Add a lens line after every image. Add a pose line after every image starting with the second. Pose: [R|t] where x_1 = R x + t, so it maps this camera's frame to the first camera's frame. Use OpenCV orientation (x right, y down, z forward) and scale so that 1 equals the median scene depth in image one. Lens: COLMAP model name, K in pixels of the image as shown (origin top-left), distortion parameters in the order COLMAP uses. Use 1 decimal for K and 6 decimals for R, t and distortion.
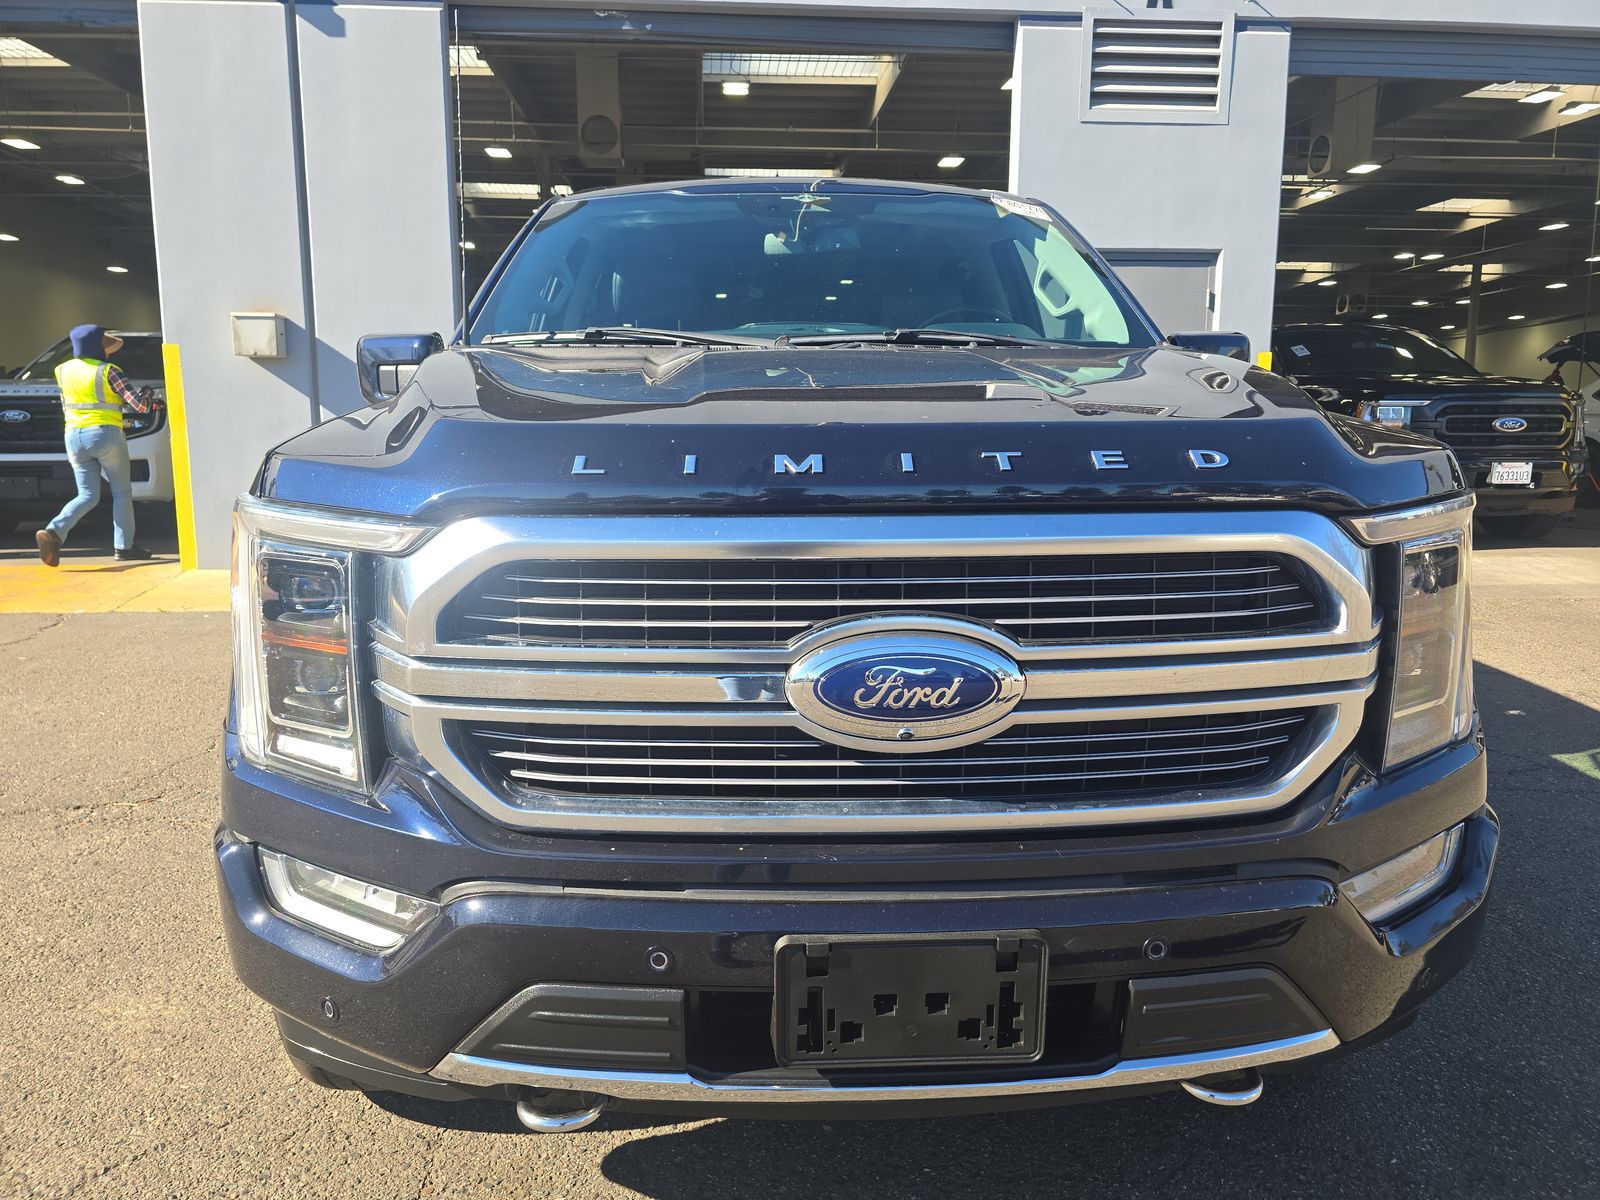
lens RADIAL K [[1082.8, 0, 795.8], [0, 1082.8, 603.2], [0, 0, 1]] dist [0.026750, -0.022735]
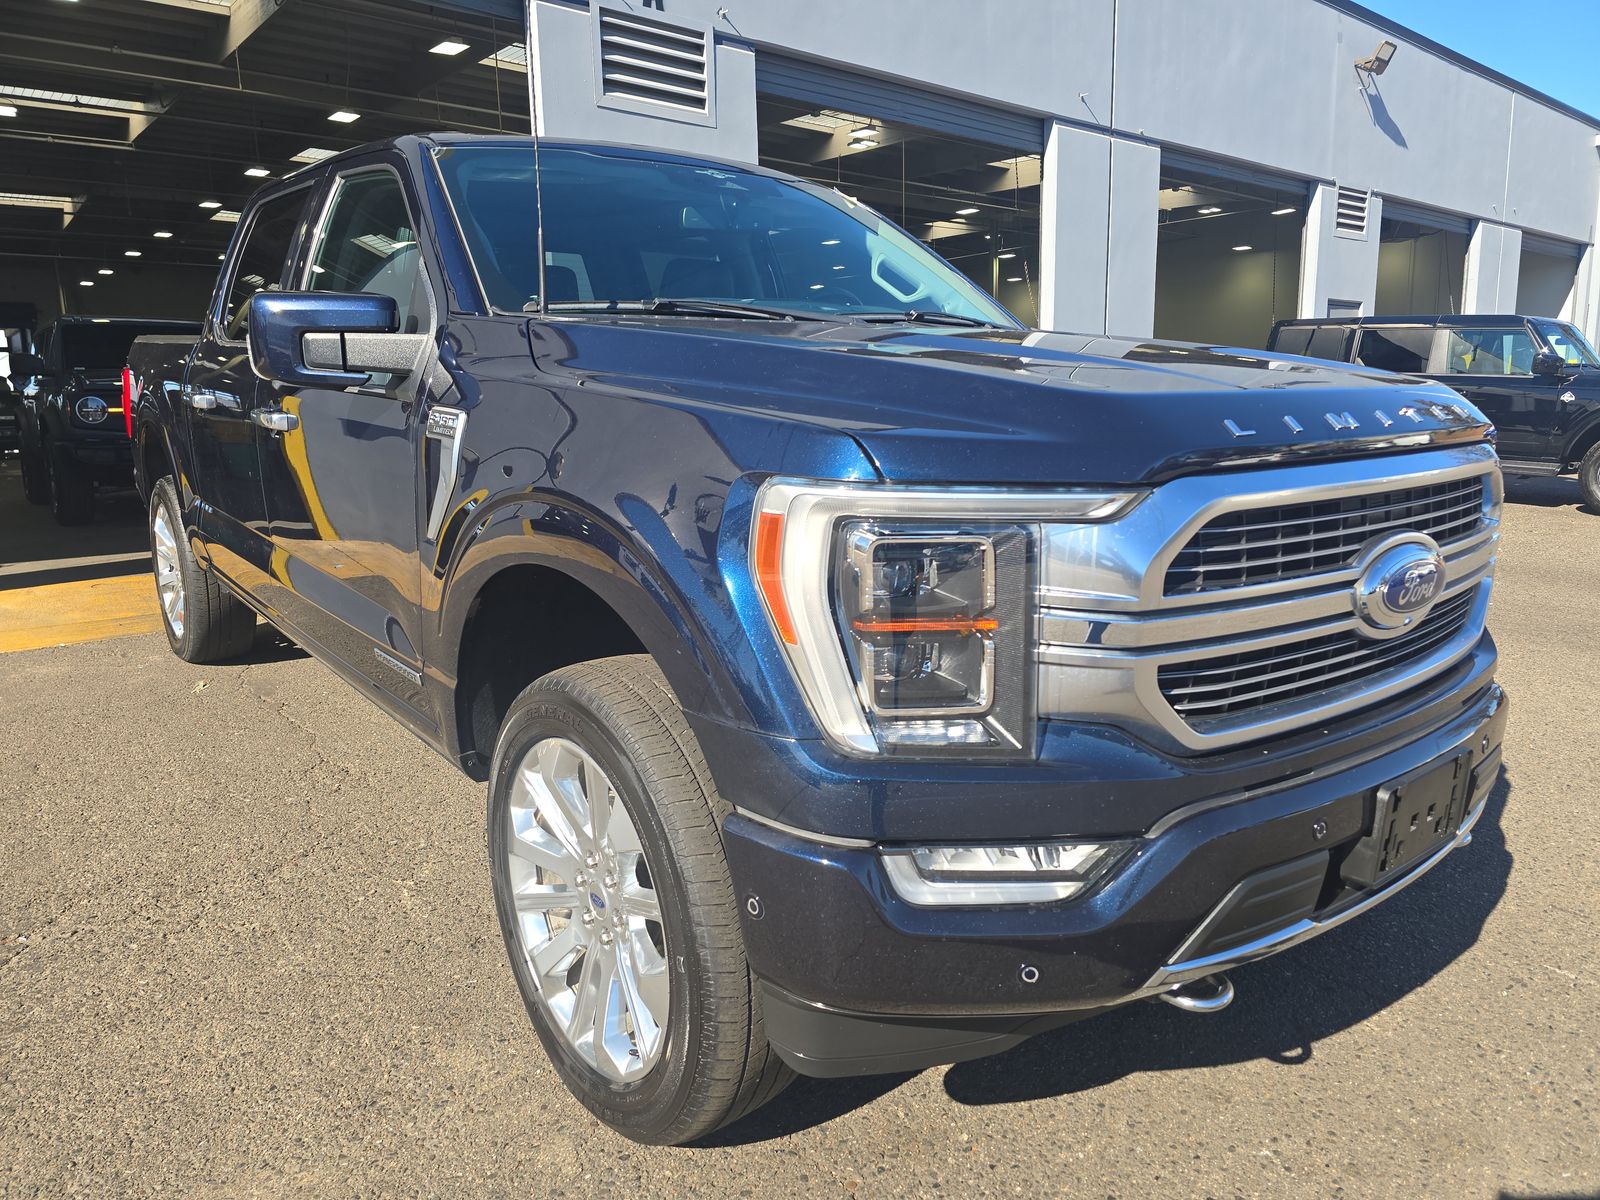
lens RADIAL K [[1082.8, 0, 795.2], [0, 1082.8, 593.3], [0, 0, 1]] dist [0.026750, -0.022735]
pose [[0.829675, -0.104845, 0.548313, -0.196604], [0.098027, 0.994306, 0.041797, -0.007749], [-0.549573, 0.019071, 0.835228, 0.044337]]
